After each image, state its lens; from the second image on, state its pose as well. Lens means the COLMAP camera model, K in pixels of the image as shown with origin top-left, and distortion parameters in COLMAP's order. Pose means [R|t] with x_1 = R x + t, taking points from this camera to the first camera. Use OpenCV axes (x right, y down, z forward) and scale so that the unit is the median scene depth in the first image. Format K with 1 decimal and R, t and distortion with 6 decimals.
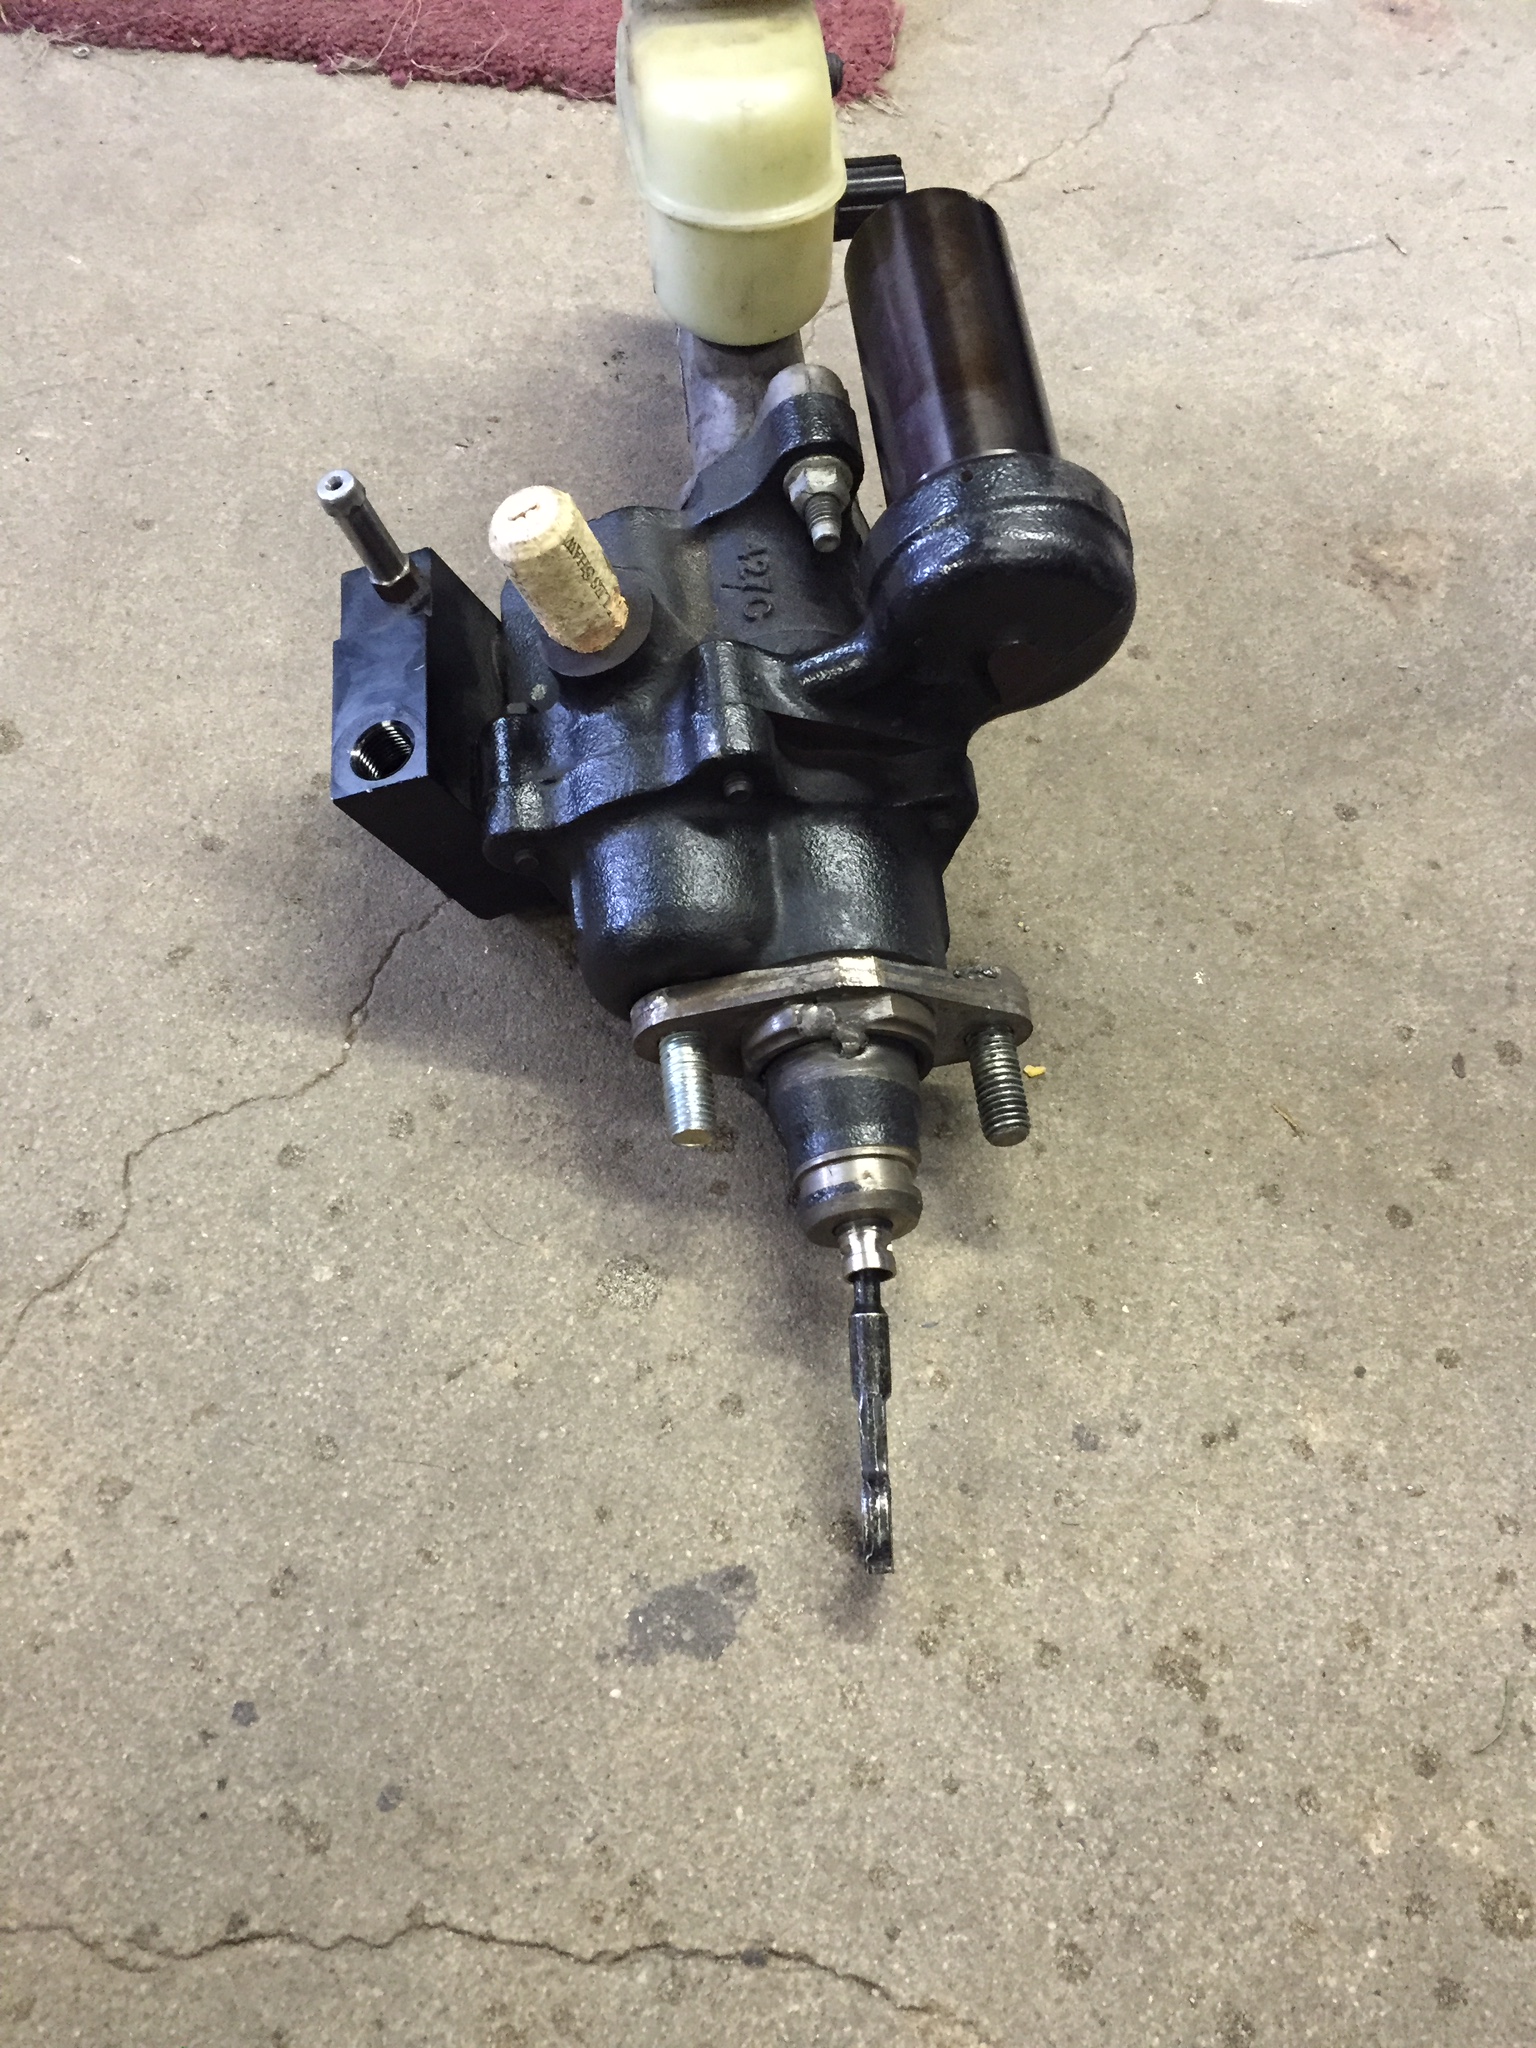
lens RADIAL K [[1758.7, 0, 769.5], [0, 1758.7, 1021.4], [0, 0, 1]] dist [0.102116, -0.148456]
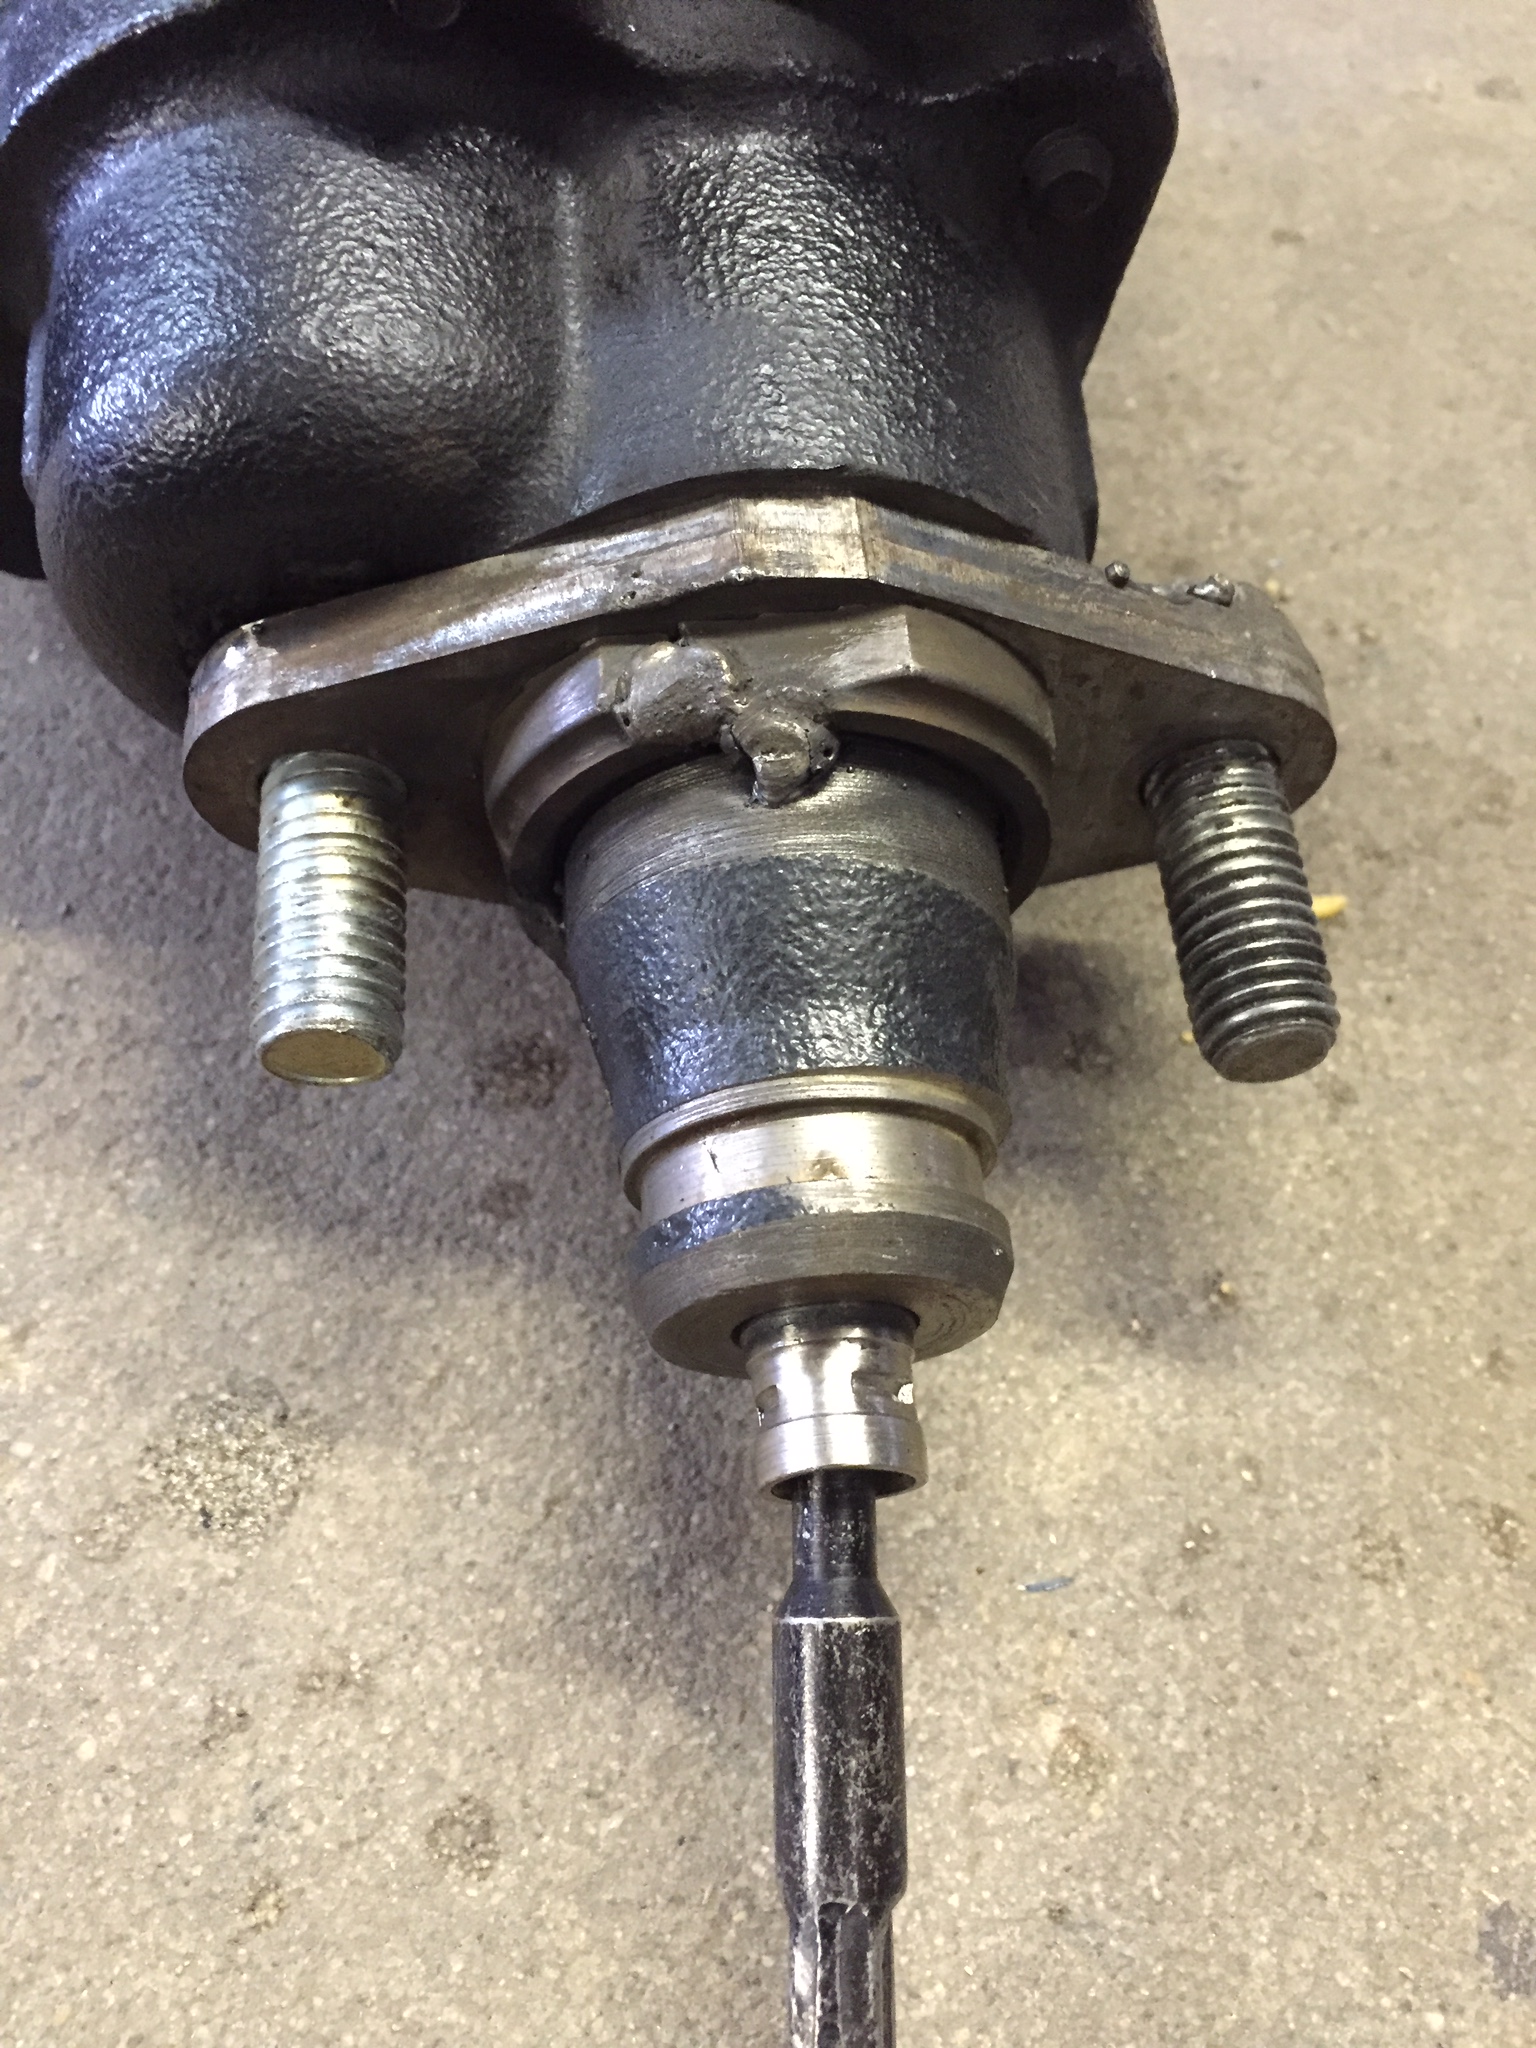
lens RADIAL K [[1762.3, 0, 772.0], [0, 1762.3, 1025.5], [0, 0, 1]] dist [0.089445, -0.132286]
pose [[0.995272, -0.010238, -0.096583, 0.070387], [0.011213, 0.999891, 0.009562, 0.054590], [0.096475, -0.010600, 0.995279, 0.633473]]
